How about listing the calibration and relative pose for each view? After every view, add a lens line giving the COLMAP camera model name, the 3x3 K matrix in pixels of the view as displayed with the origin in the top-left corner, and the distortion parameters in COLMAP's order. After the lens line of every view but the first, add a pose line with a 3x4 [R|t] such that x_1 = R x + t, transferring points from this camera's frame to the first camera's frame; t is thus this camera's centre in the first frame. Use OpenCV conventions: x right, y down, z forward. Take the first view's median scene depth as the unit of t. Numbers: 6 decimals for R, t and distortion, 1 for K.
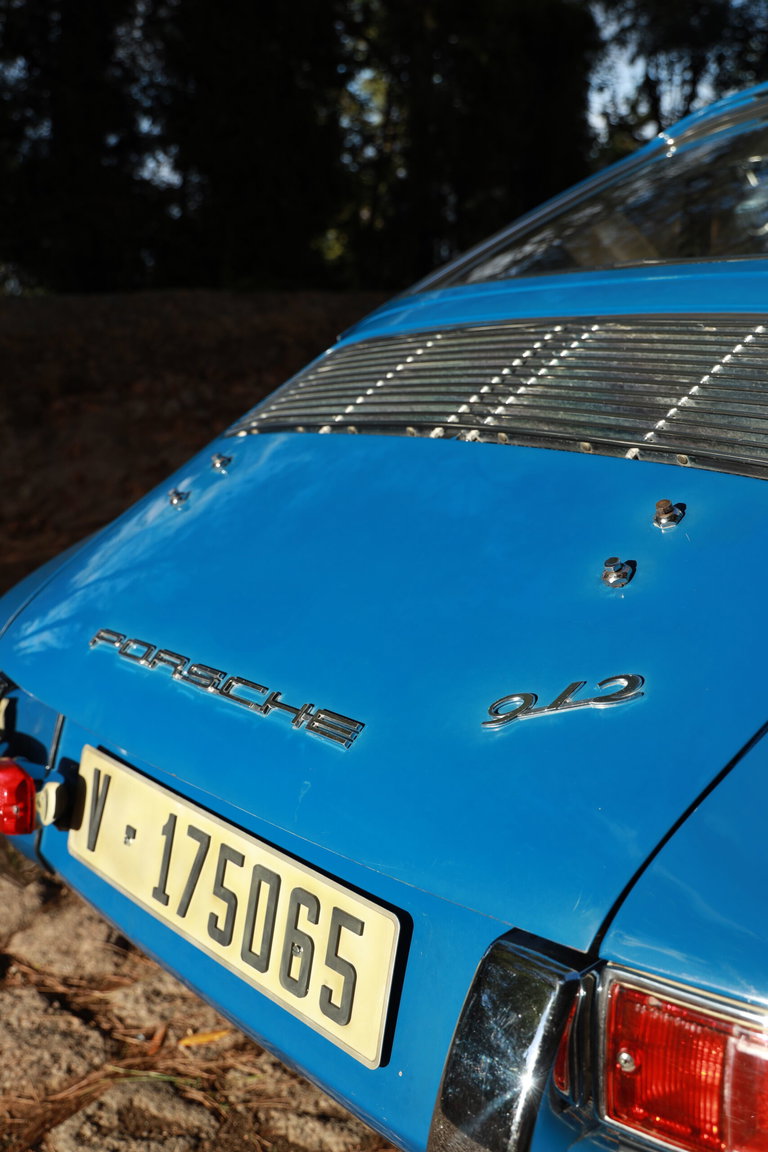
lens RADIAL K [[1279.4, 0, 382.8], [0, 1279.4, 572.1], [0, 0, 1]] dist [0.016522, 0.000000]
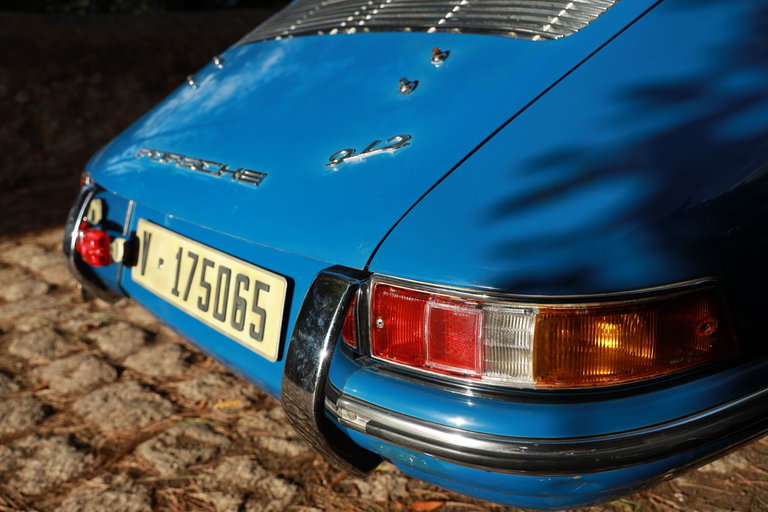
lens RADIAL K [[771.1, 0, 389.9], [0, 771.1, 284.9], [0, 0, 1]] dist [-0.024713, 0.000000]
pose [[0.999987, 0.002409, 0.004439, 0.111208], [-0.002876, 0.994104, 0.108396, 0.113344], [-0.004152, -0.108407, 0.994098, -0.064440]]
